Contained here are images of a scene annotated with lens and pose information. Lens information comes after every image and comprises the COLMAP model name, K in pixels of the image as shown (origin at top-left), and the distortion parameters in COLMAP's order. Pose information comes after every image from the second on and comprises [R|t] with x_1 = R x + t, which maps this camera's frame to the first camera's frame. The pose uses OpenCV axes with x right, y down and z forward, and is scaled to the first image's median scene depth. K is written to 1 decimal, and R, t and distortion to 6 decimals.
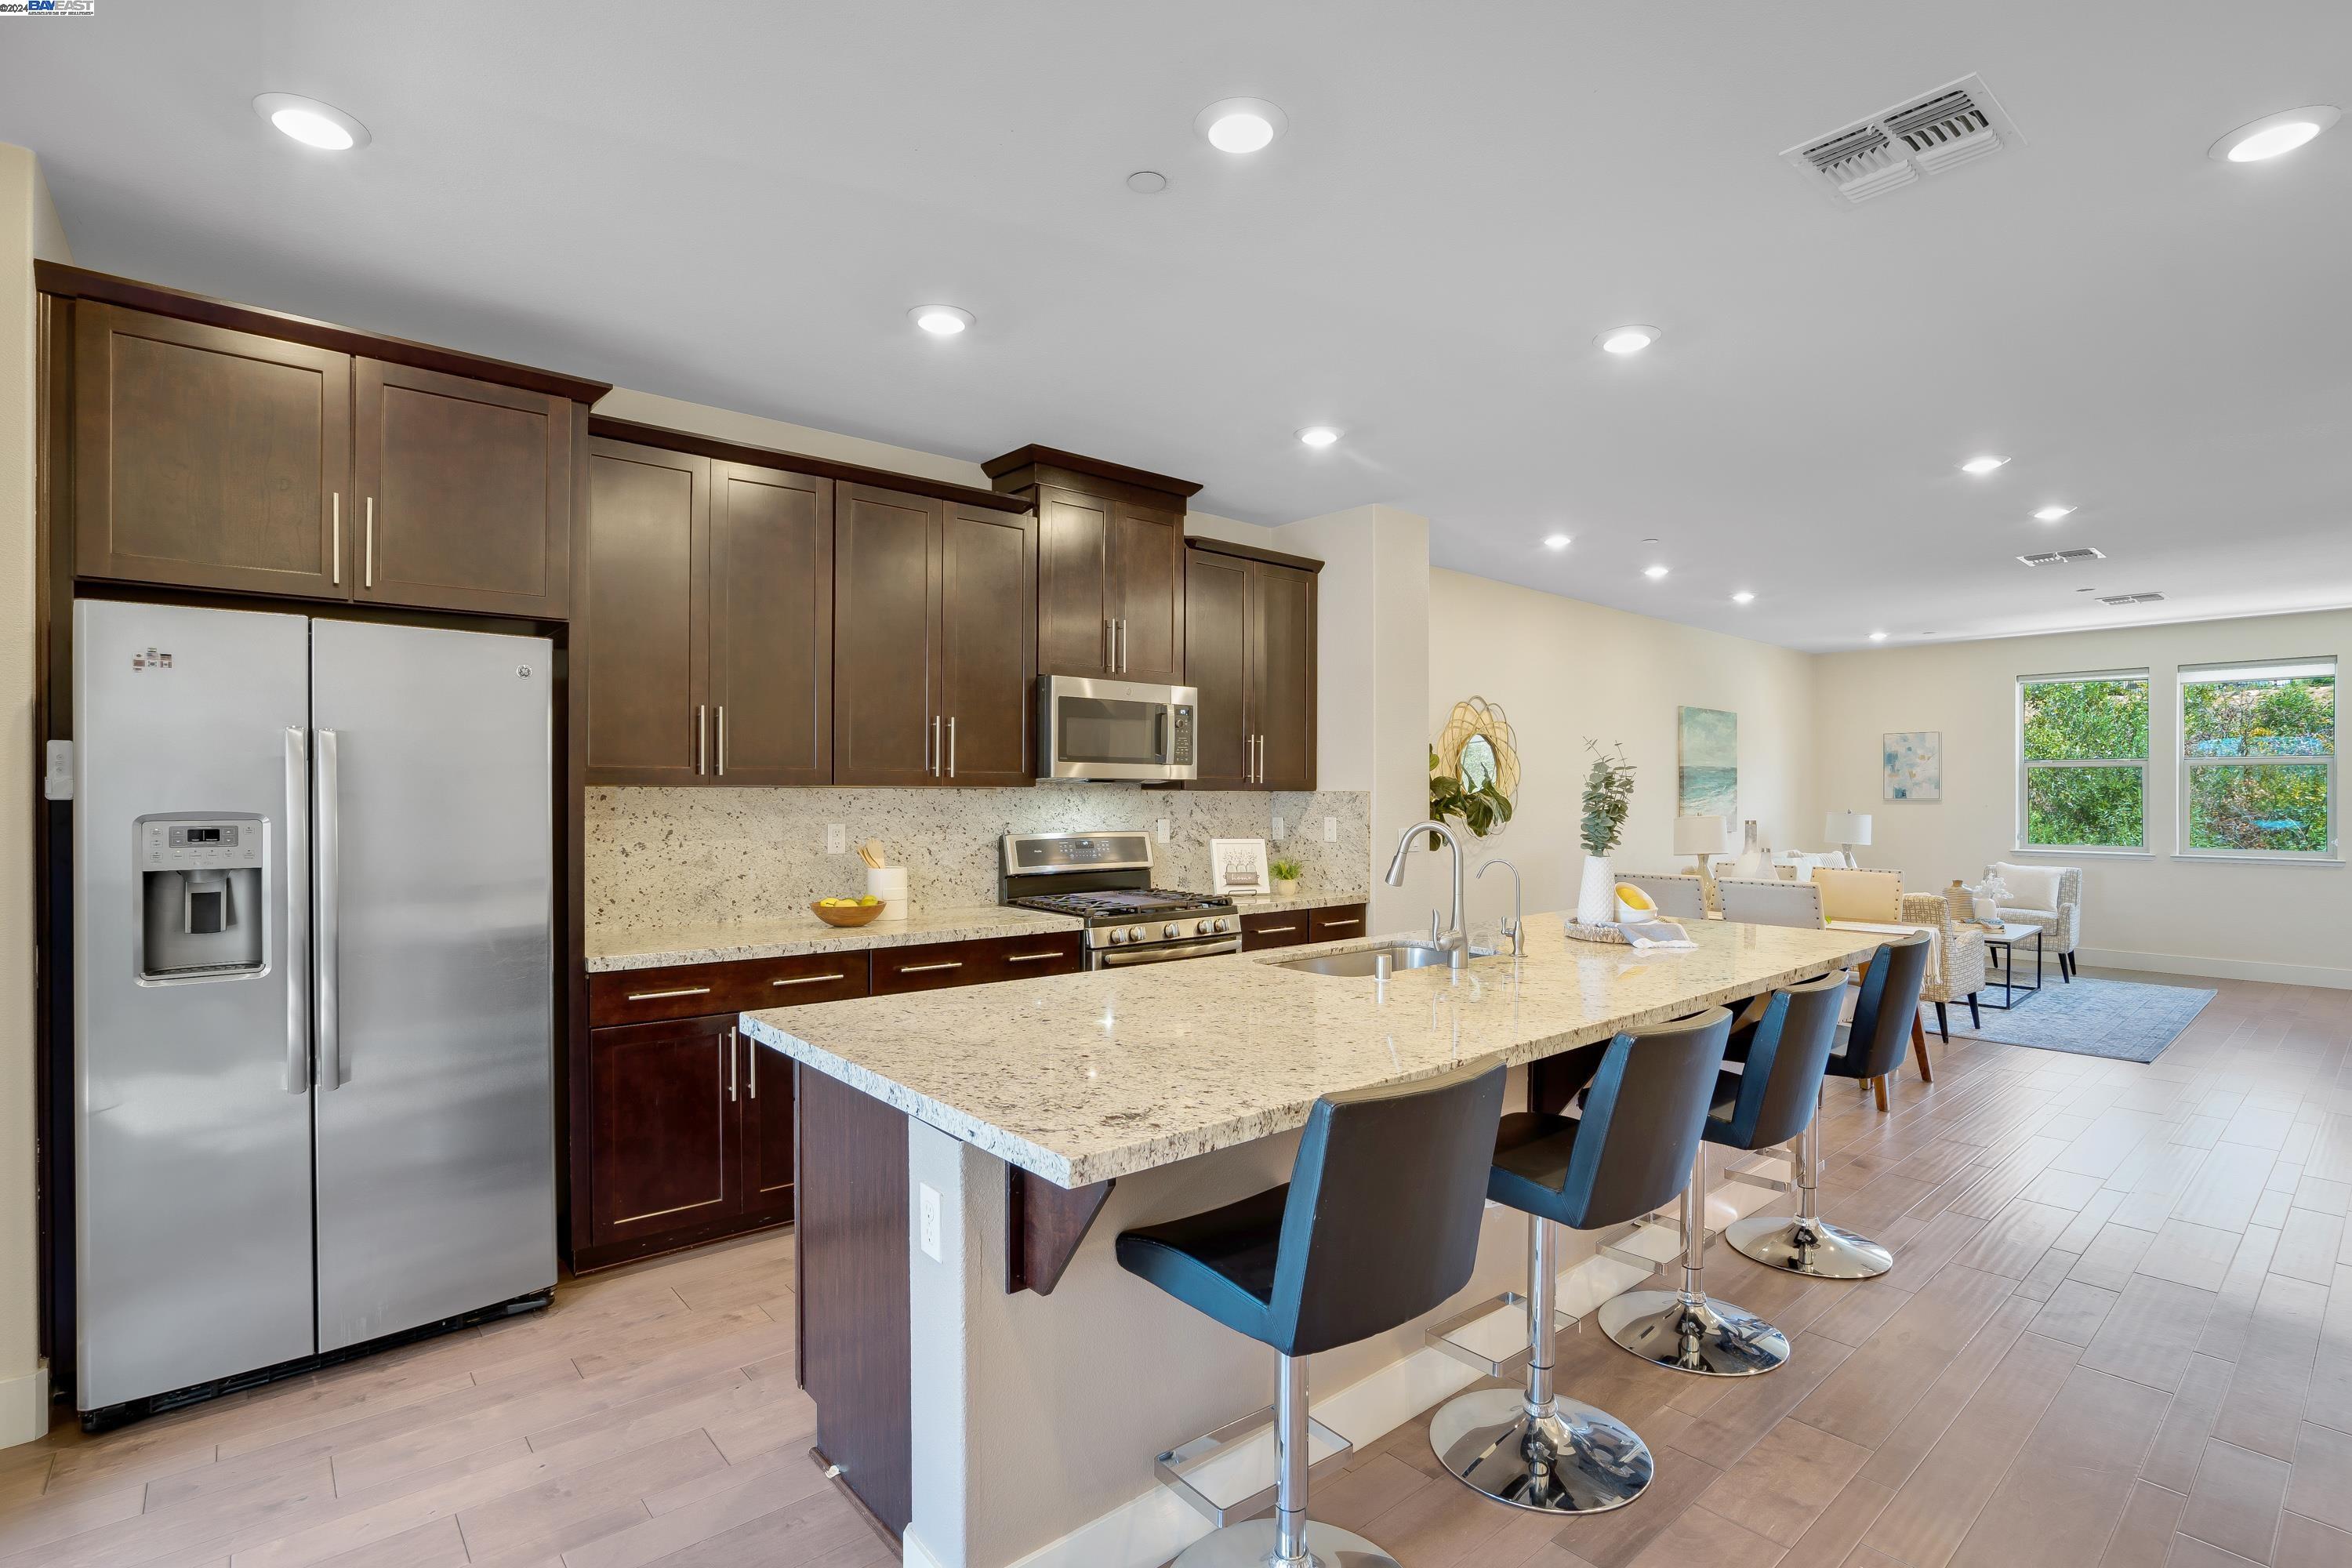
lens RADIAL K [[1107.5, 0, 1173.8], [0, 1107.5, 794.5], [0, 0, 1]] dist [-0.030331, 0.004687]
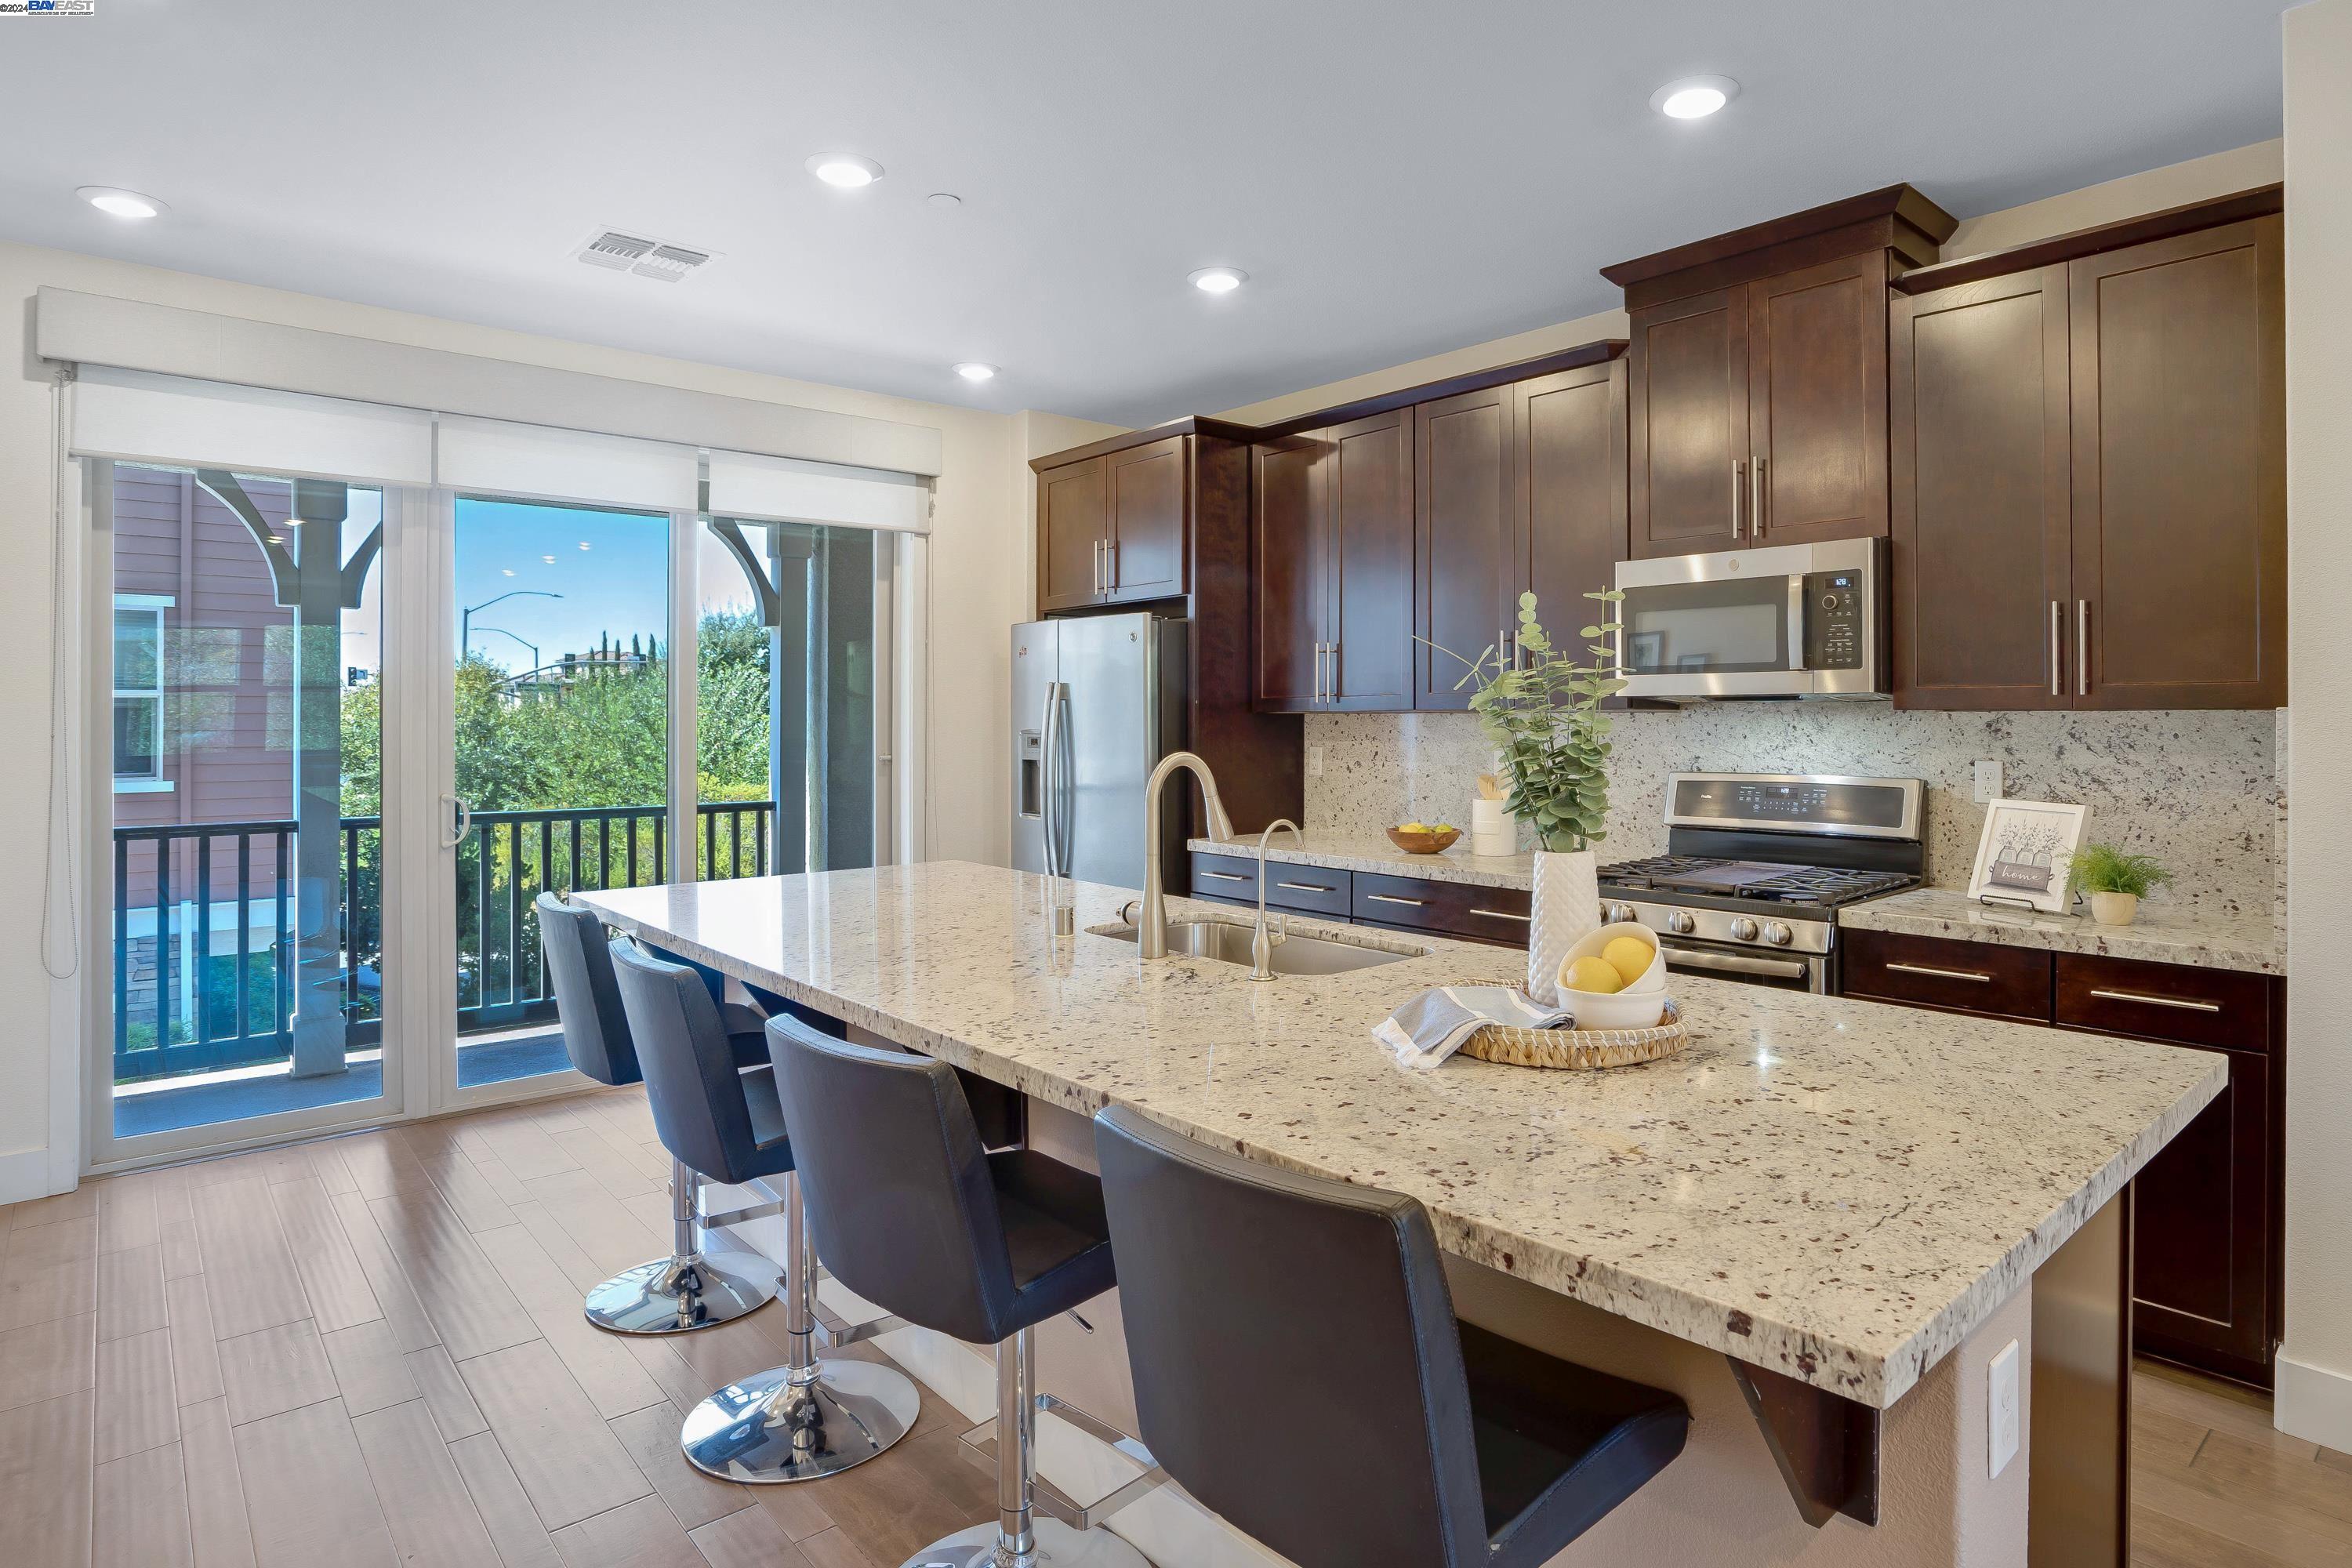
lens RADIAL K [[1294.3, 0, 1254.4], [0, 1294.3, 725.2], [0, 0, 1]] dist [-0.052477, 0.007533]
pose [[0.039225, 0.002538, -0.999227, 0.726104], [0.001744, 0.999995, 0.002608, 0.001445], [0.999229, -0.001845, 0.039221, 0.682109]]
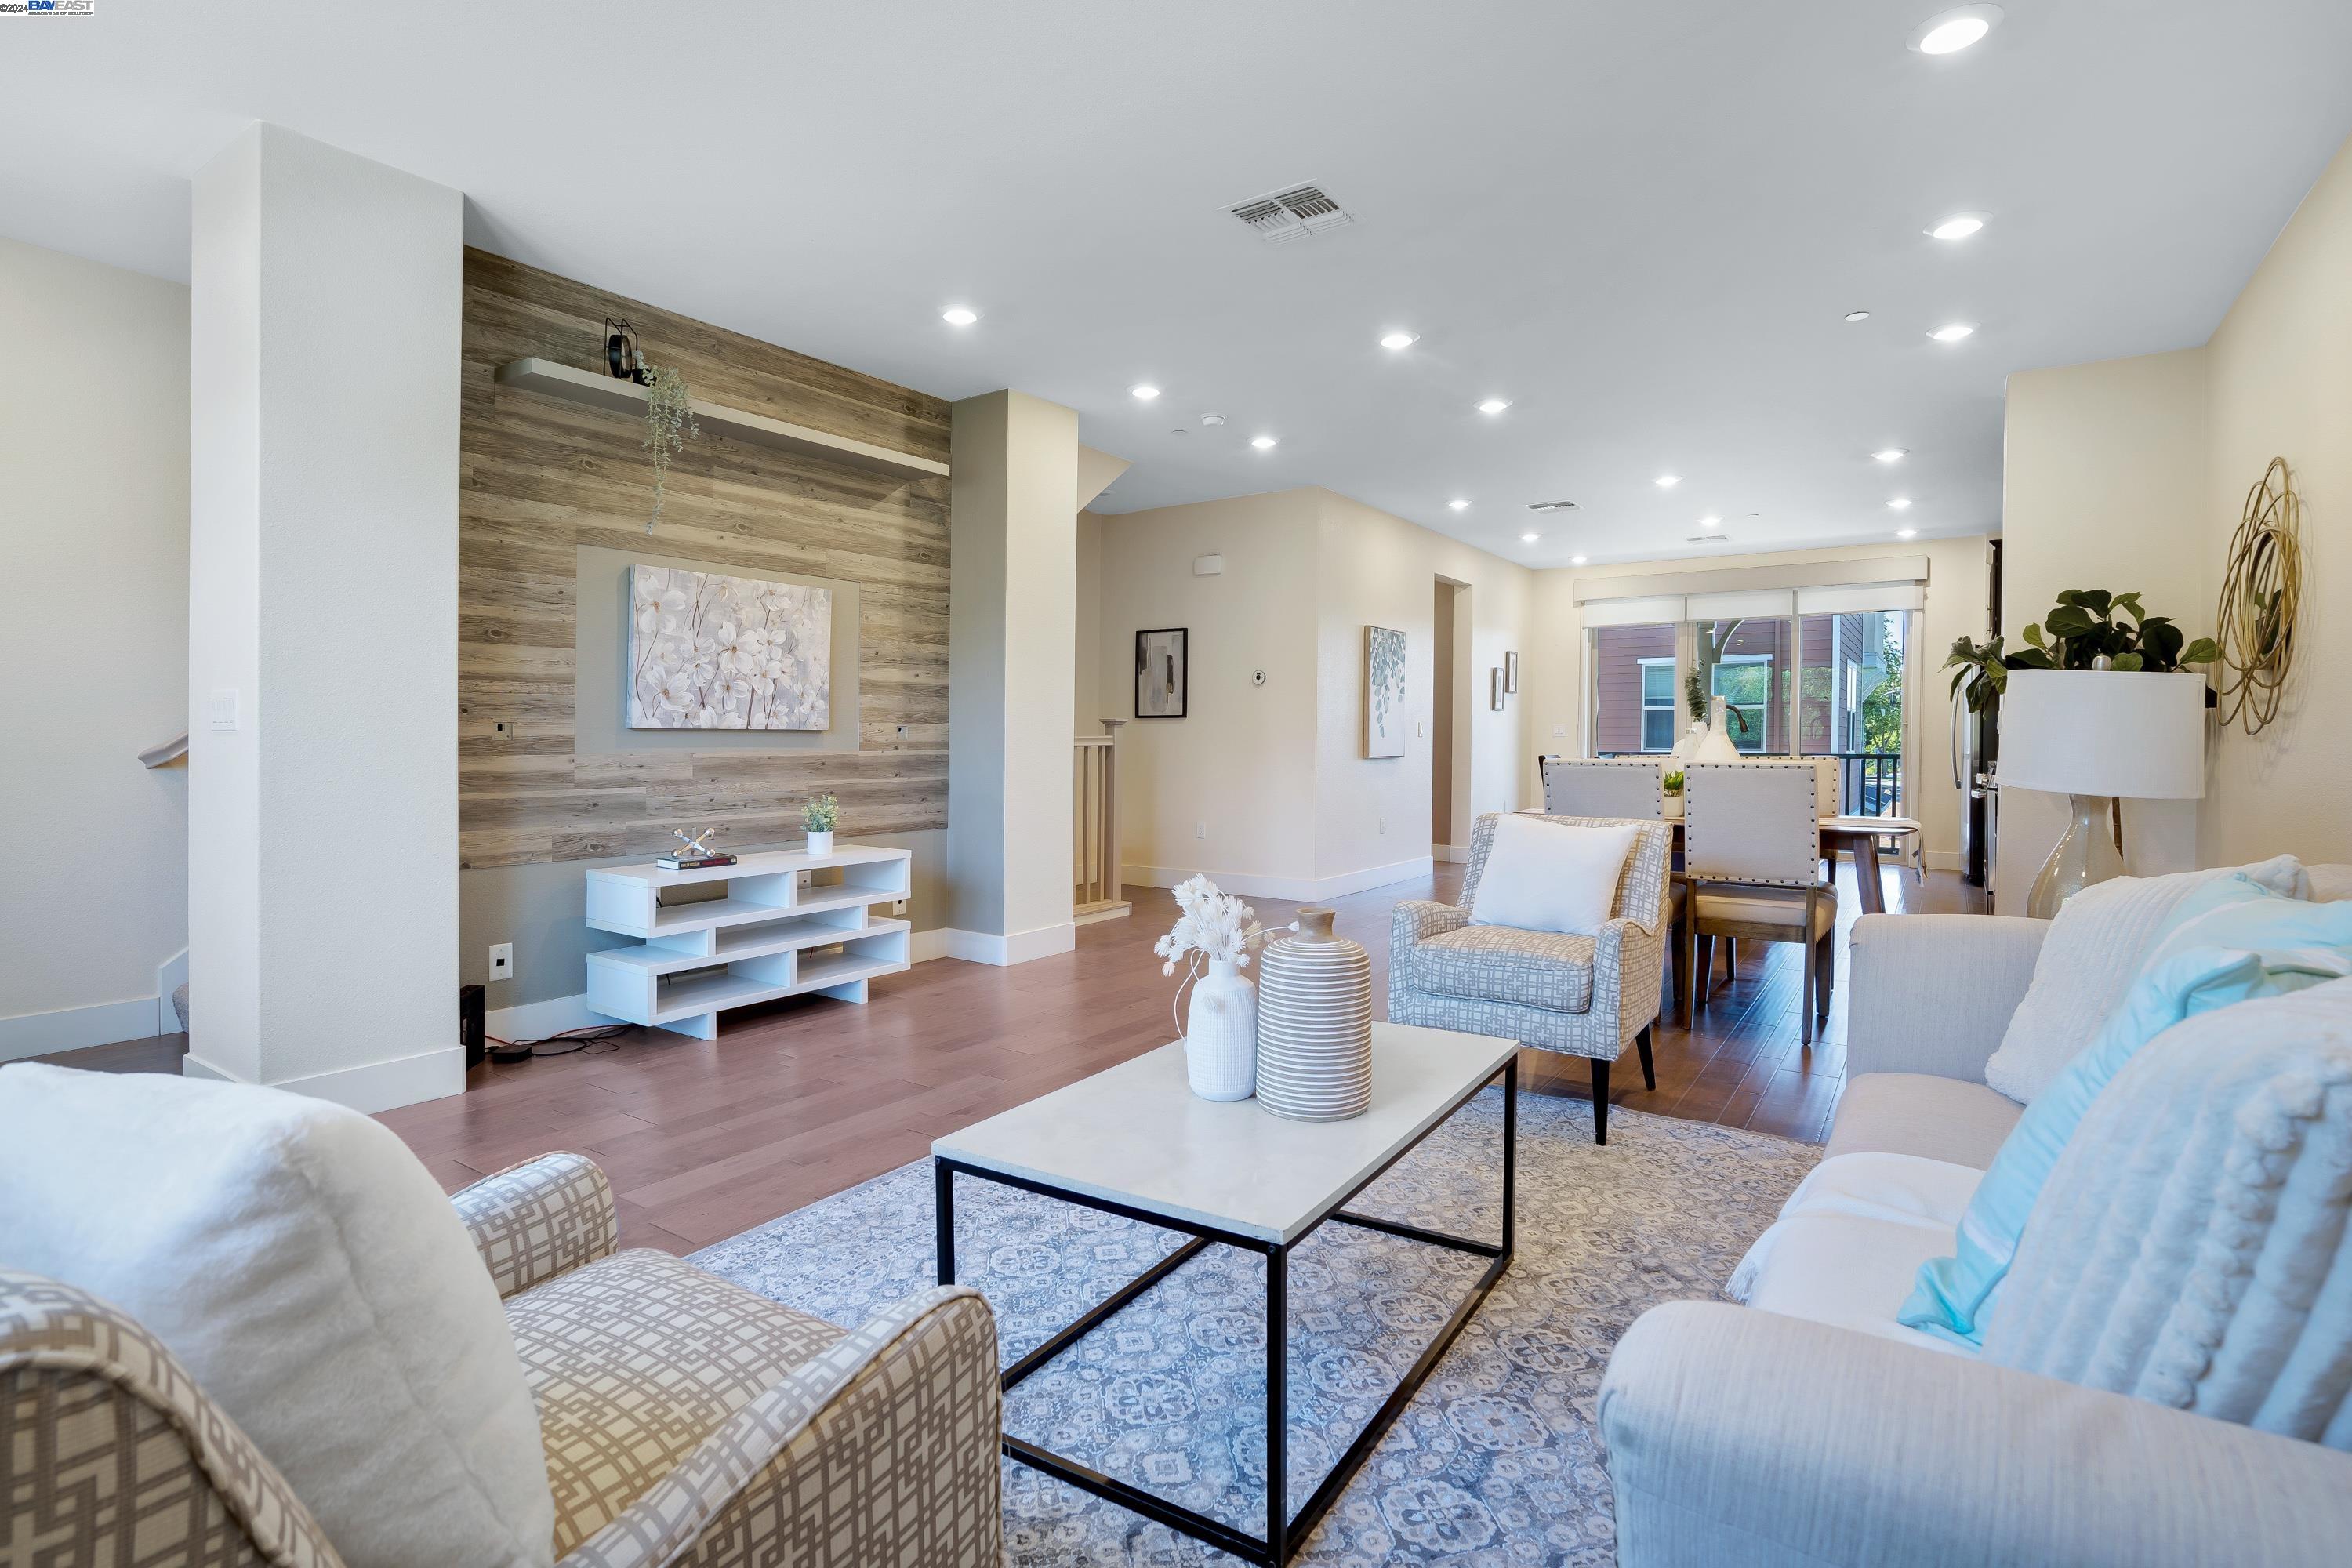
lens RADIAL K [[1156.9, 0, 1201.9], [0, 1156.9, 760.2], [0, 0, 1]] dist [-0.000369, -0.000033]
pose [[-0.956452, 0.002560, -0.291879, 1.404415], [-0.002802, 0.999835, 0.017950, 0.068523], [0.291876, 0.017986, -0.956287, 2.087293]]
